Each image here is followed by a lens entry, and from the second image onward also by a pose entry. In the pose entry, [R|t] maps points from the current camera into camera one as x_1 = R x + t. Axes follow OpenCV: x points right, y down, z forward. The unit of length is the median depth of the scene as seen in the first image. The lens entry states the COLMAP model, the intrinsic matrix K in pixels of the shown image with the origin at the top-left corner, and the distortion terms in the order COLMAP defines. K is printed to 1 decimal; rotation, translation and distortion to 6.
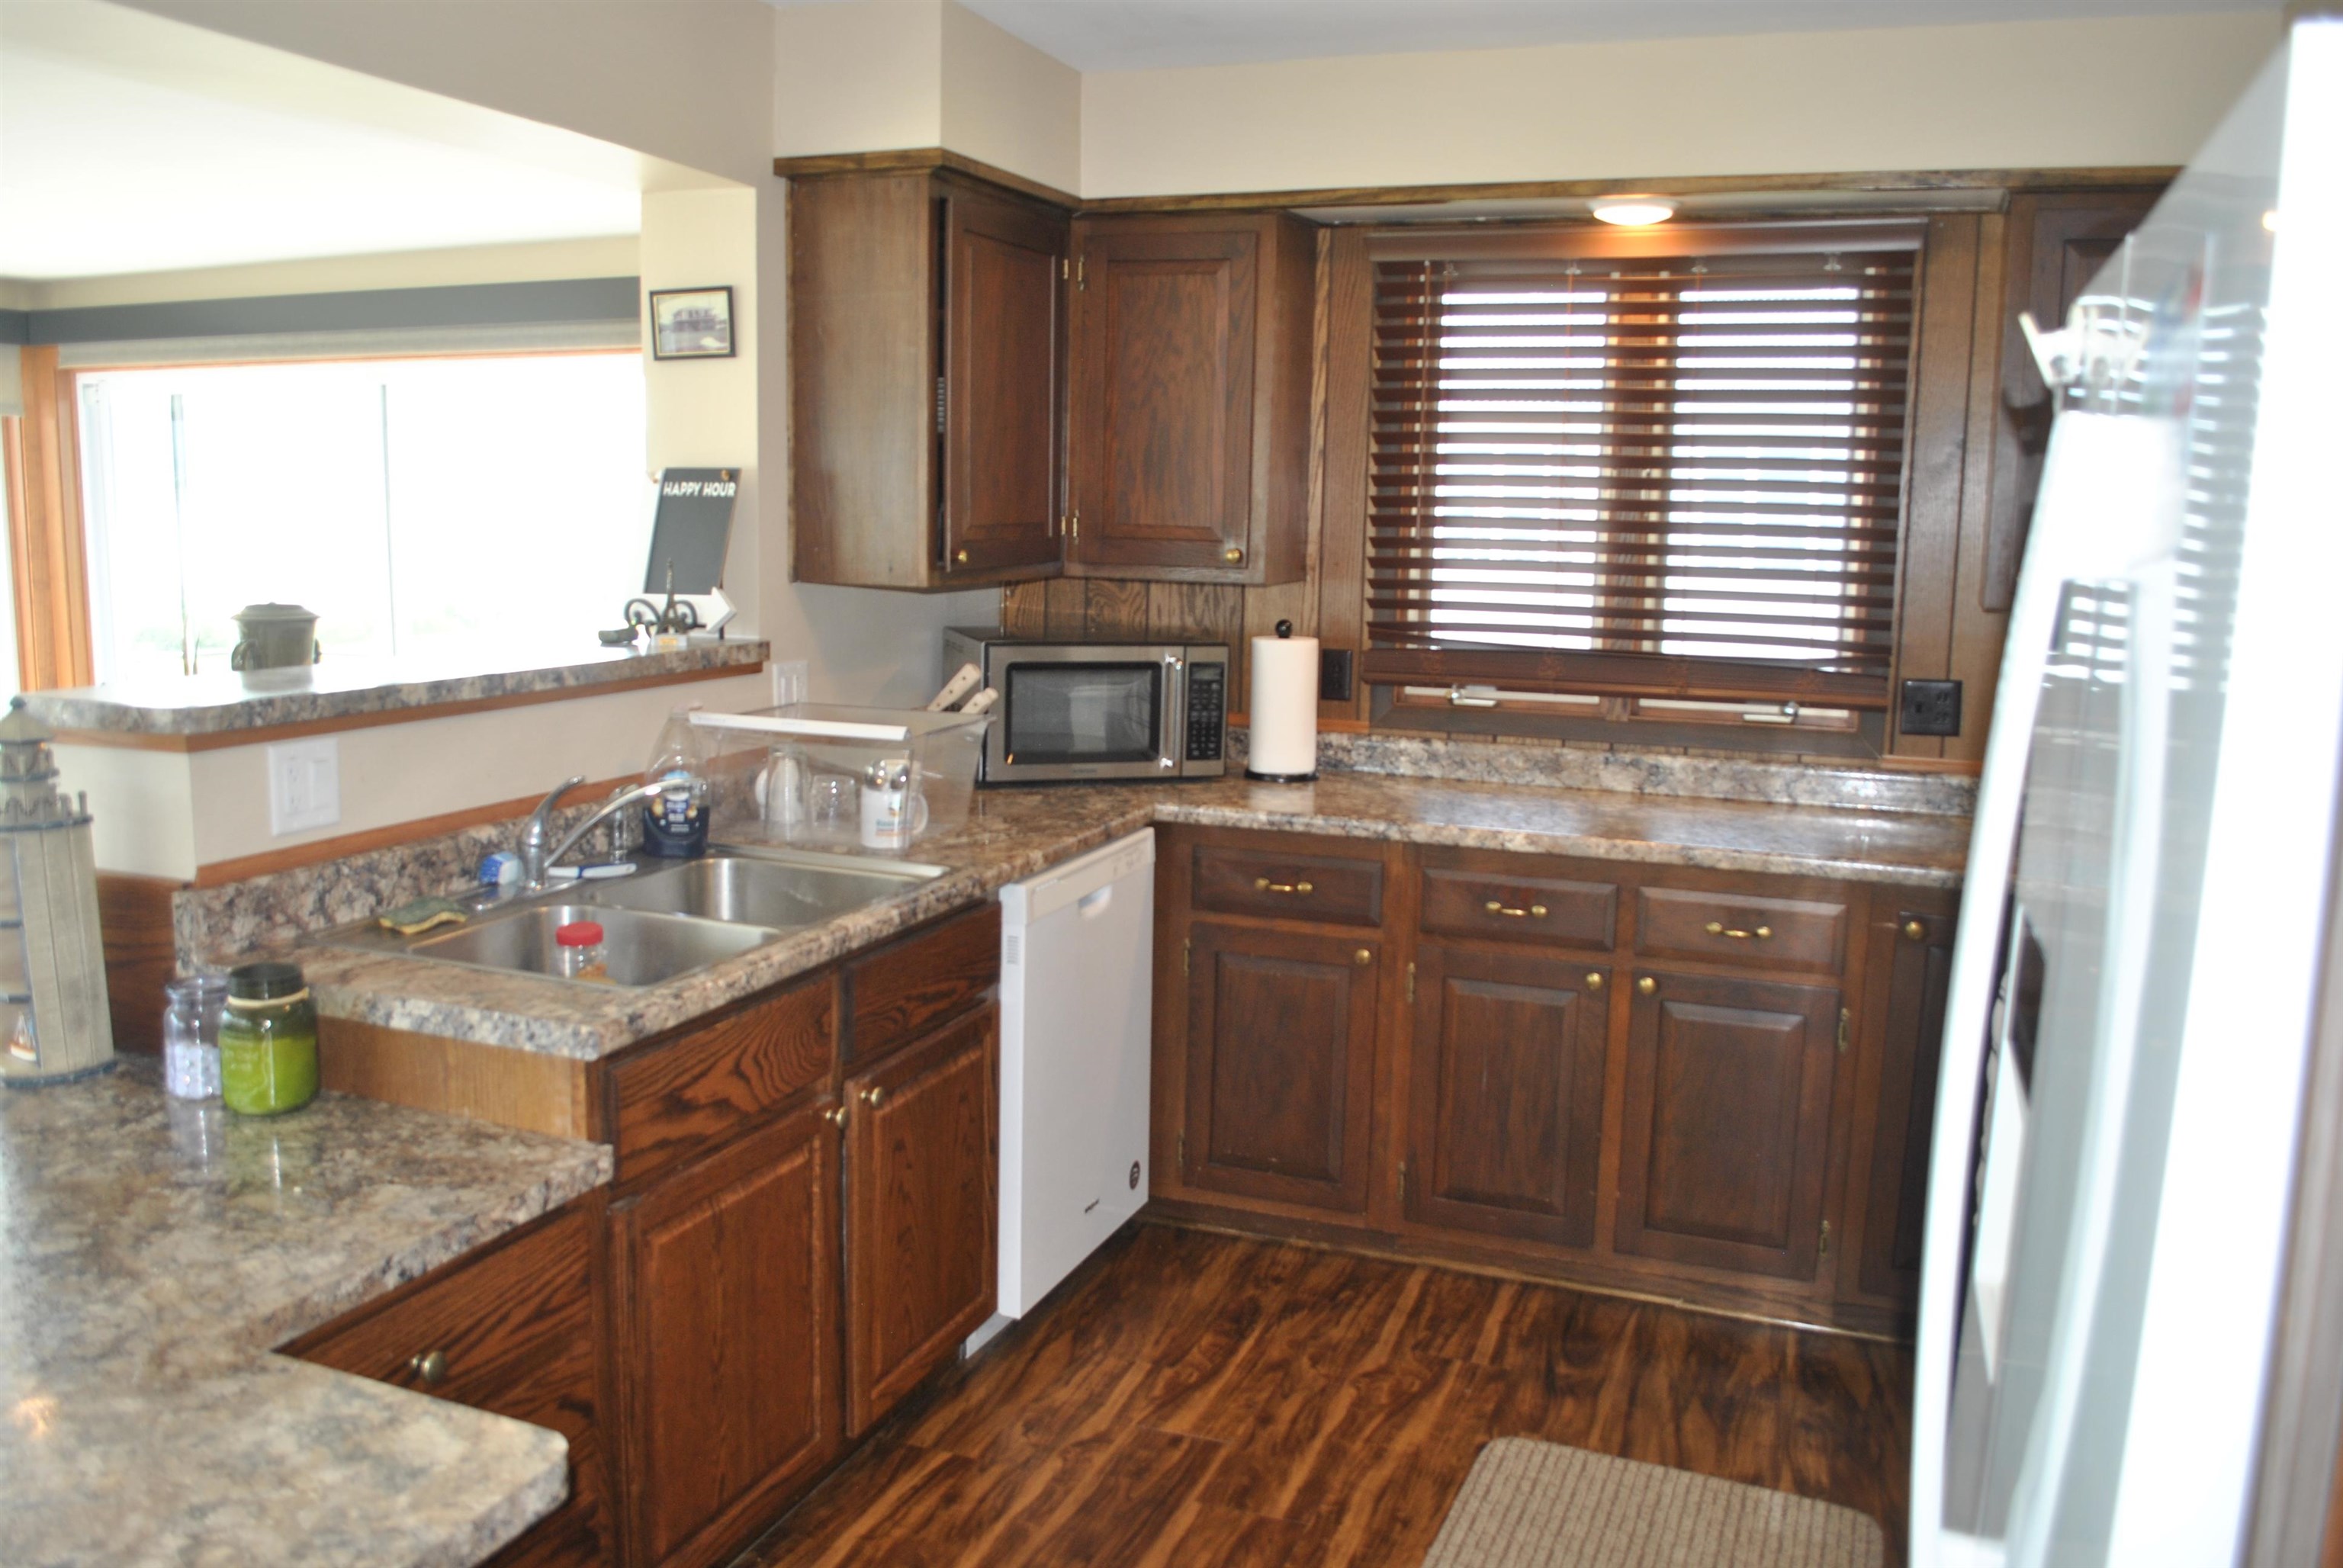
lens RADIAL K [[1847.0, 0, 1168.6], [0, 1847.0, 790.4], [0, 0, 1]] dist [-0.088995, 0.020657]
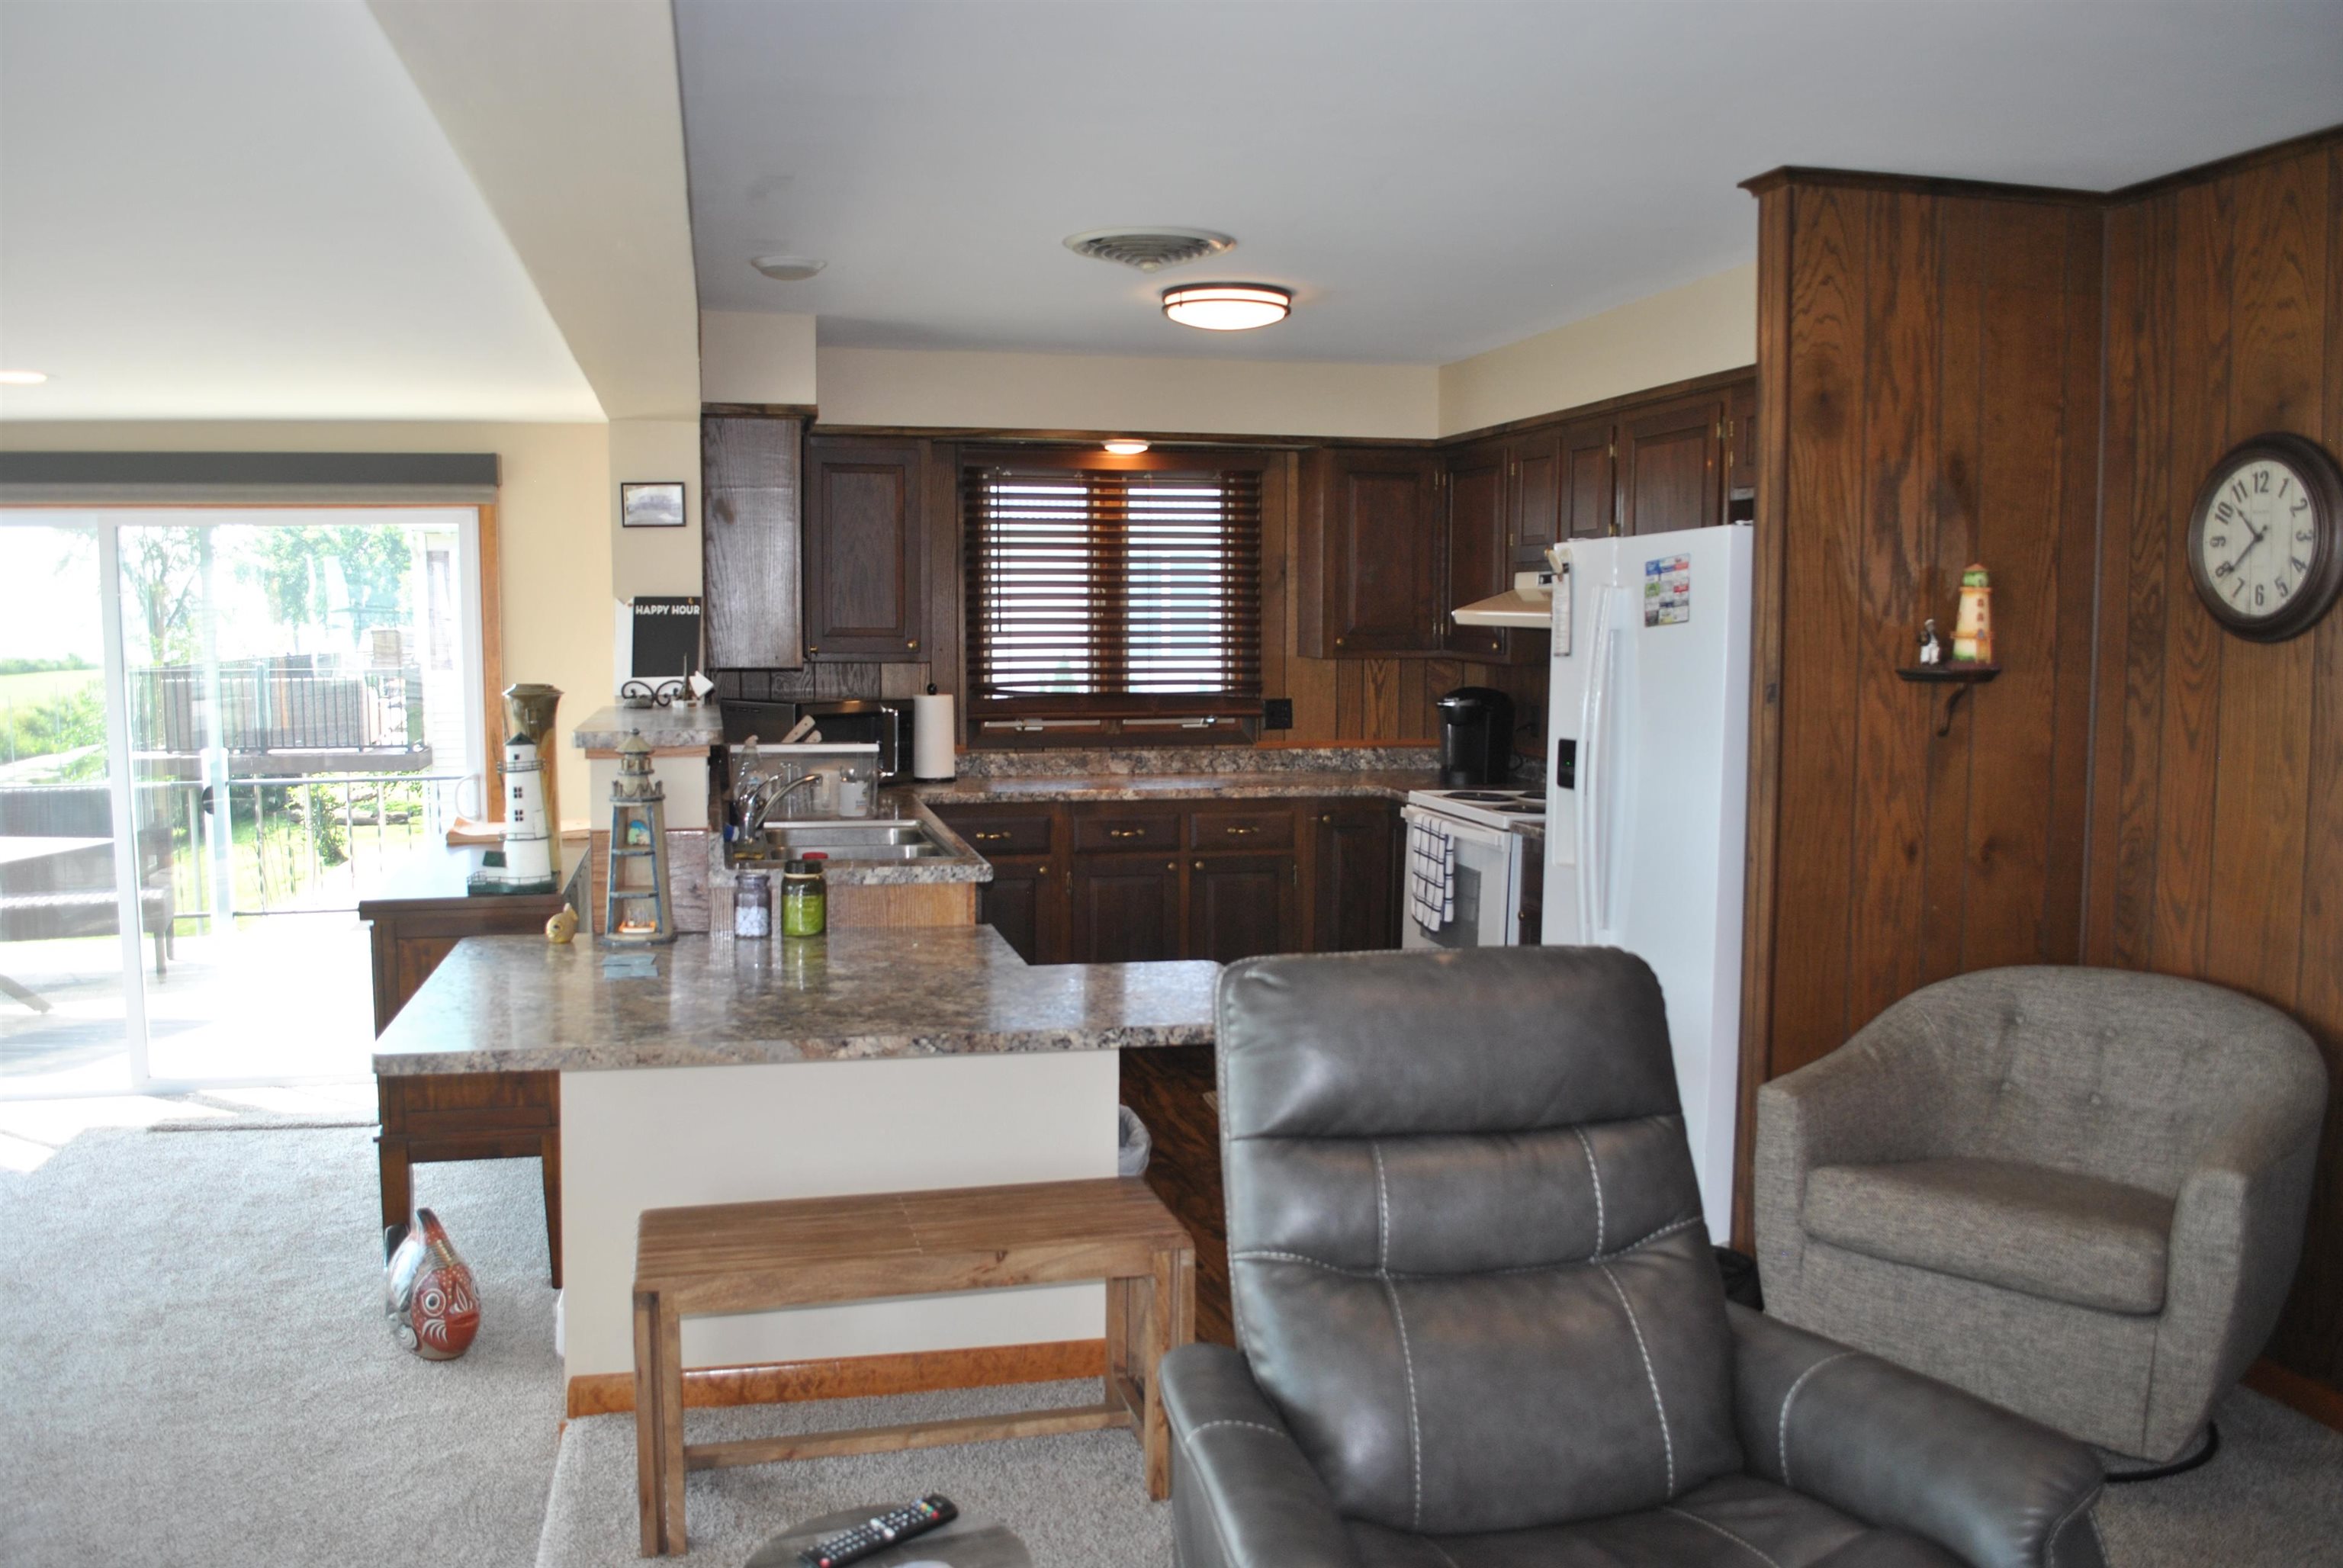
lens RADIAL K [[1847.0, 0, 1169.1], [0, 1847.0, 782.6], [0, 0, 1]] dist [-0.088995, 0.020657]
pose [[0.823286, -0.068913, 0.563428, -0.780958], [0.100553, 0.994610, -0.025279, 0.064133], [-0.558649, 0.077466, 0.825778, -0.515107]]
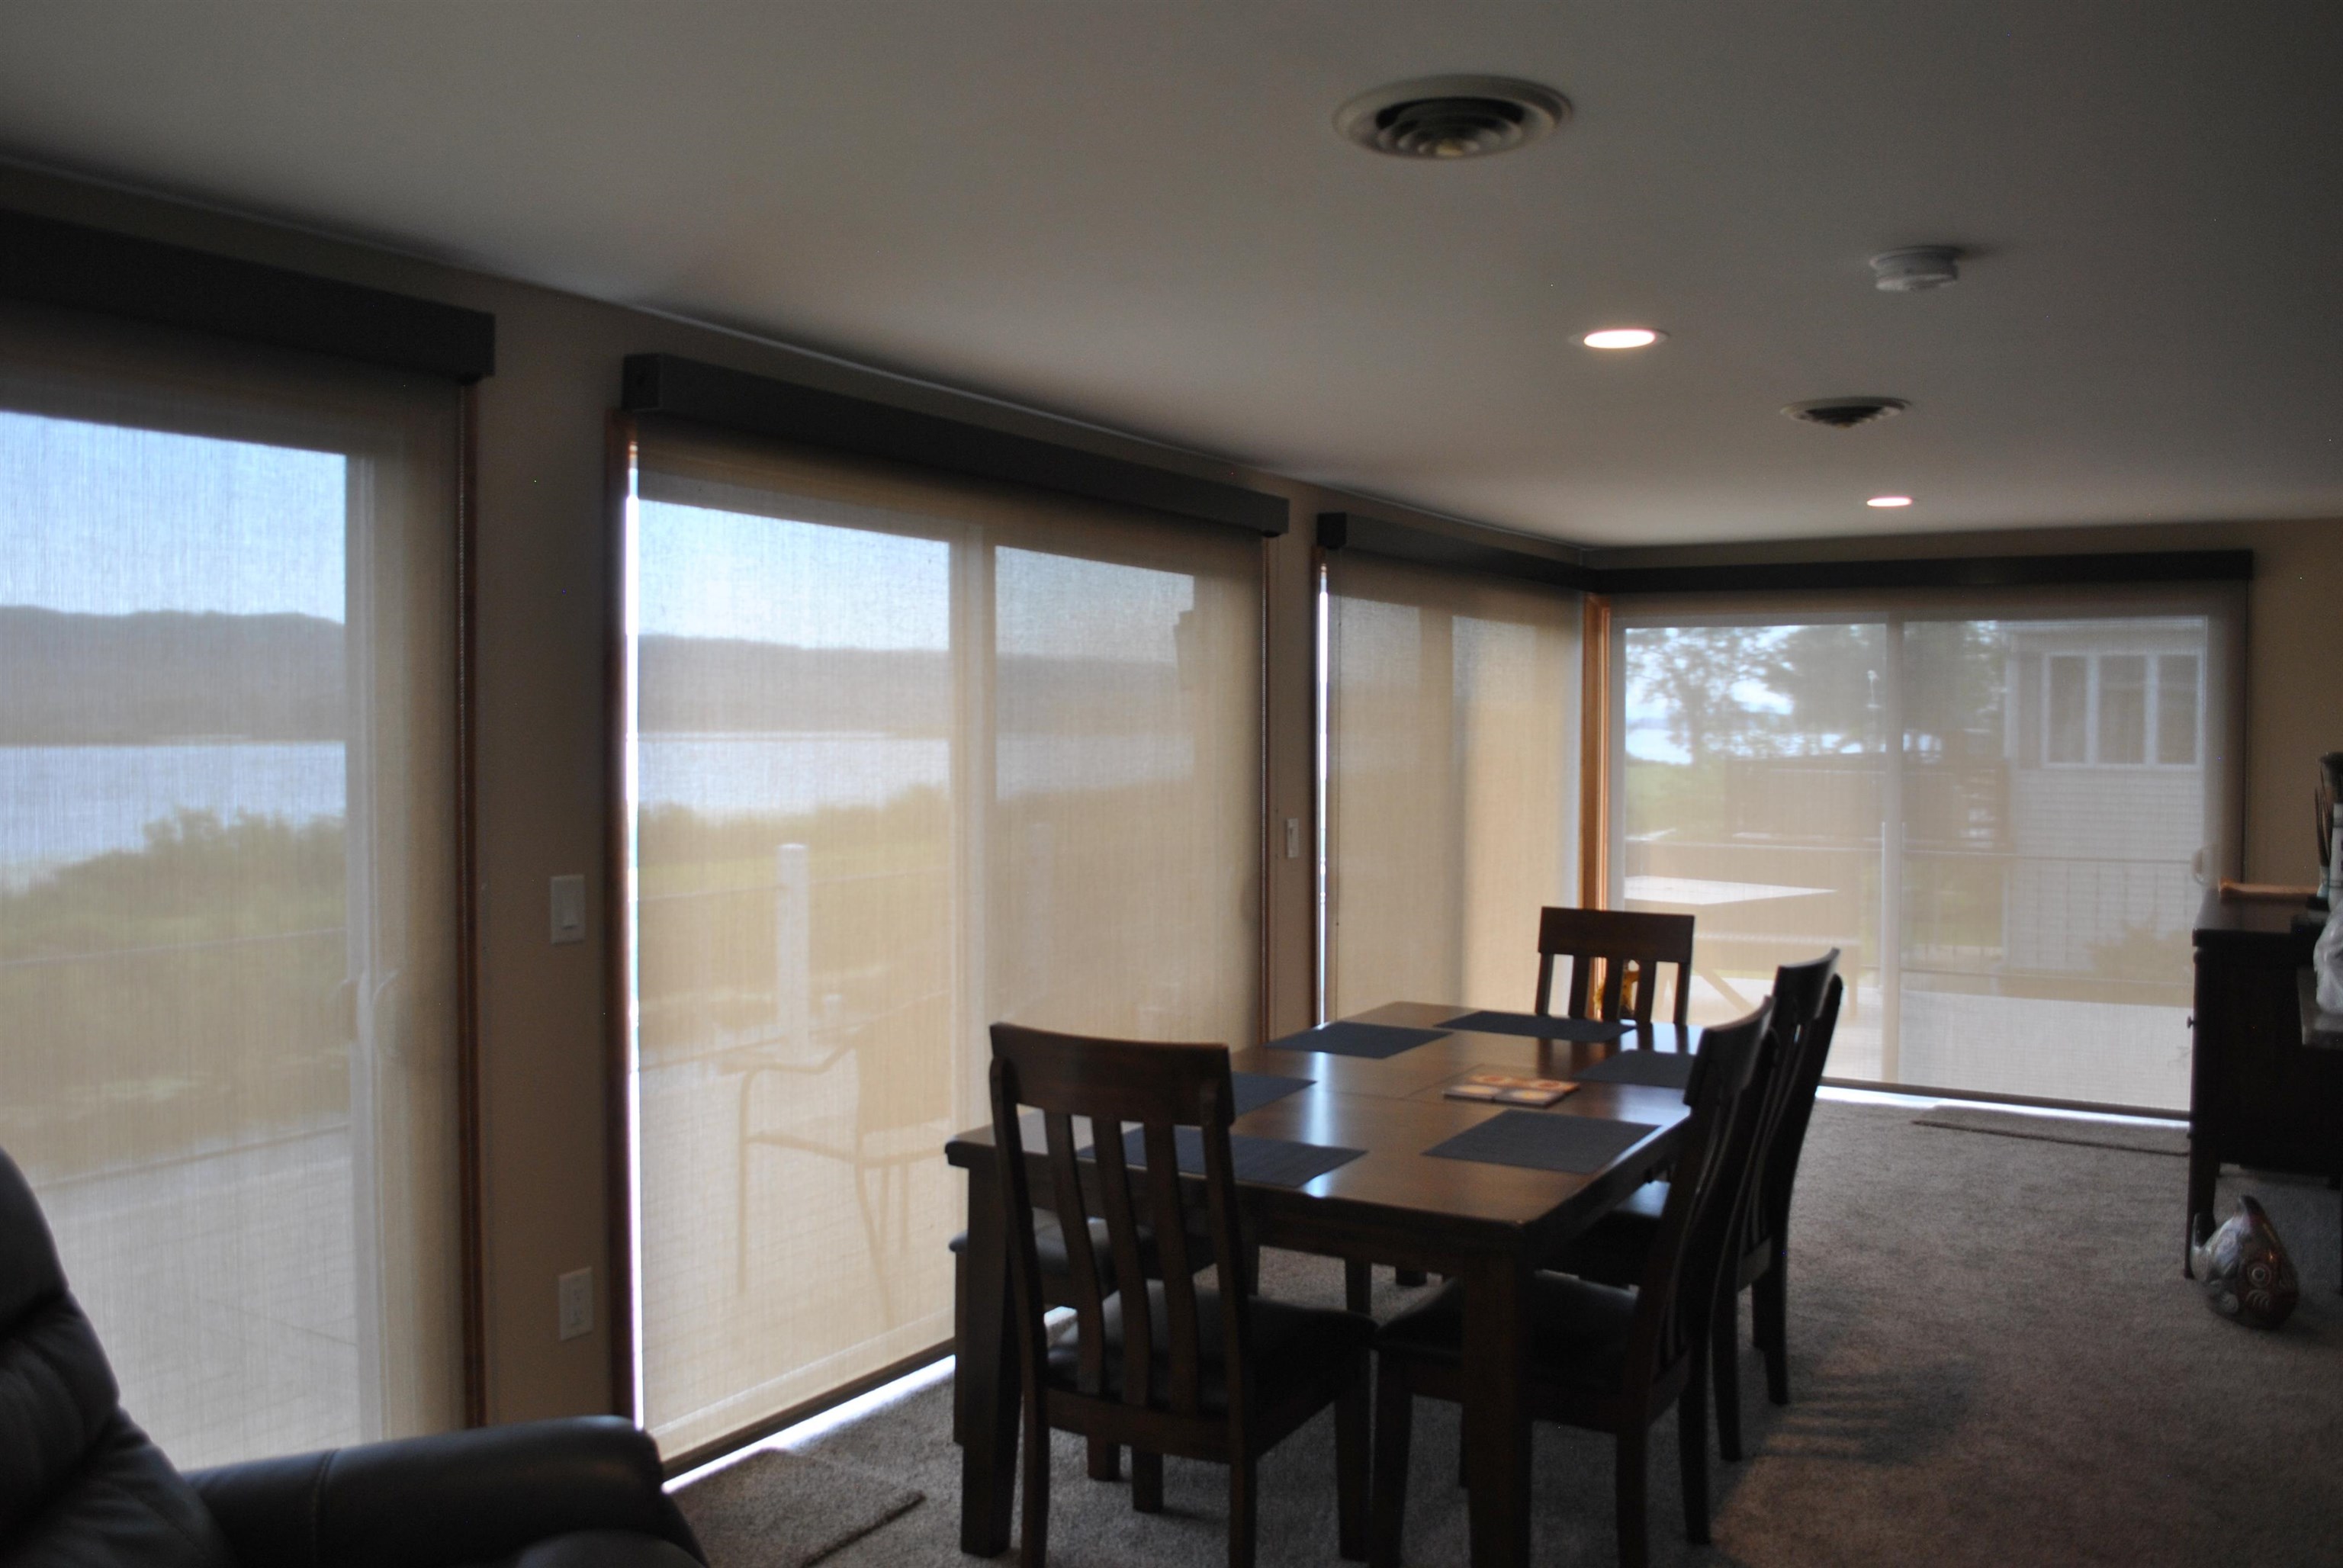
lens RADIAL K [[1847.0, 0, 1161.3], [0, 1847.0, 782.2], [0, 0, 1]] dist [-0.088995, 0.020657]
pose [[0.982166, -0.005667, -0.187932, -1.077111], [-0.016968, 0.992795, -0.118614, 0.123722], [0.187250, 0.119687, 0.974994, -0.742469]]
